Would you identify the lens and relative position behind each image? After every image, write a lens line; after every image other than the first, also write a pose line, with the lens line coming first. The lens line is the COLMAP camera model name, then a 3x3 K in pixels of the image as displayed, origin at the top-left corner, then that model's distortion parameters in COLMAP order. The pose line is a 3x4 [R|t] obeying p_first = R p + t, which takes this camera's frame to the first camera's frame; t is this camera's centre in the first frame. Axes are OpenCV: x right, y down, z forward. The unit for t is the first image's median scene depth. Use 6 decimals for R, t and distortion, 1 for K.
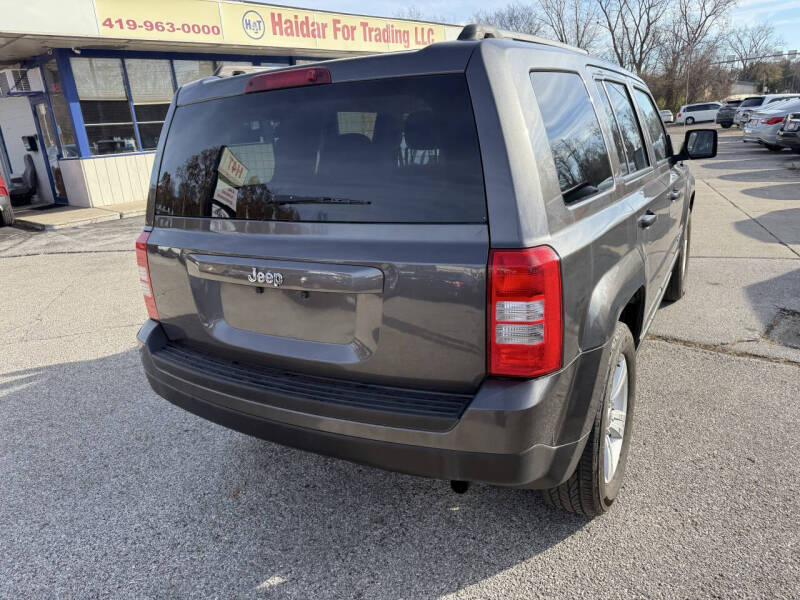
lens RADIAL K [[567.0, 0, 394.2], [0, 567.0, 302.6], [0, 0, 1]] dist [0.008881, -0.009972]
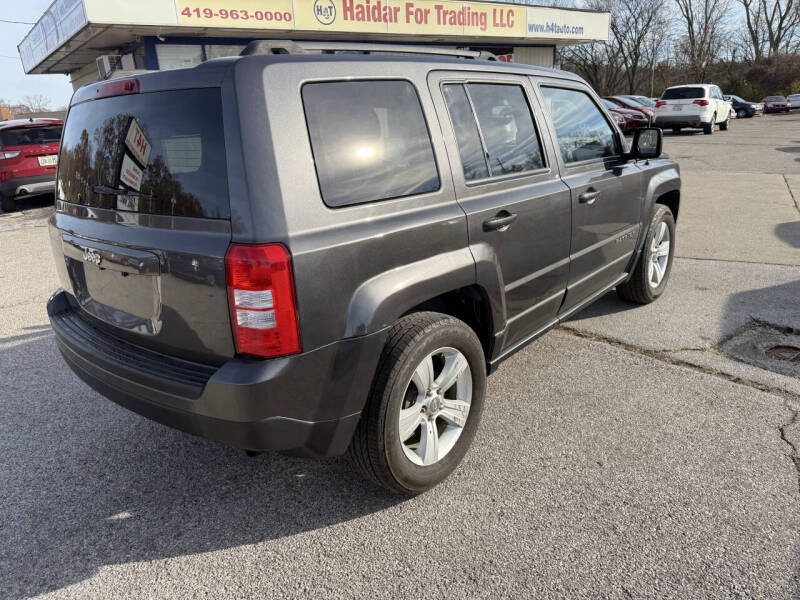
lens RADIAL K [[567.0, 0, 394.2], [0, 567.0, 302.6], [0, 0, 1]] dist [0.008881, -0.009972]
pose [[0.984354, 0.067166, -0.162897, 0.087897], [-0.062257, 0.997444, 0.035066, -0.004508], [0.164836, -0.024376, 0.986020, -0.010131]]
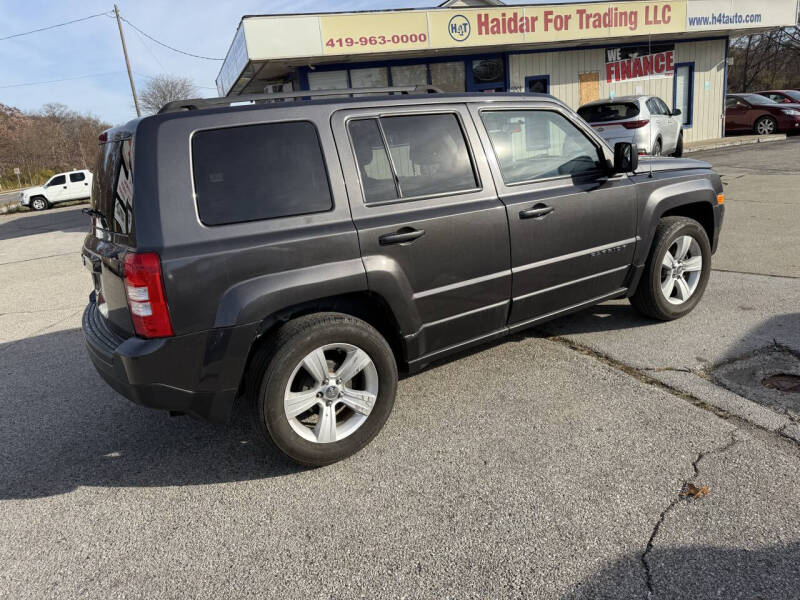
lens RADIAL K [[568.3, 0, 394.8], [0, 568.3, 289.8], [0, 0, 1]] dist [0.009119, -0.005636]
pose [[0.887287, 0.098909, -0.450487, 0.197453], [-0.097129, 0.994902, 0.027136, -0.013574], [0.450874, 0.019678, 0.892370, -0.010387]]
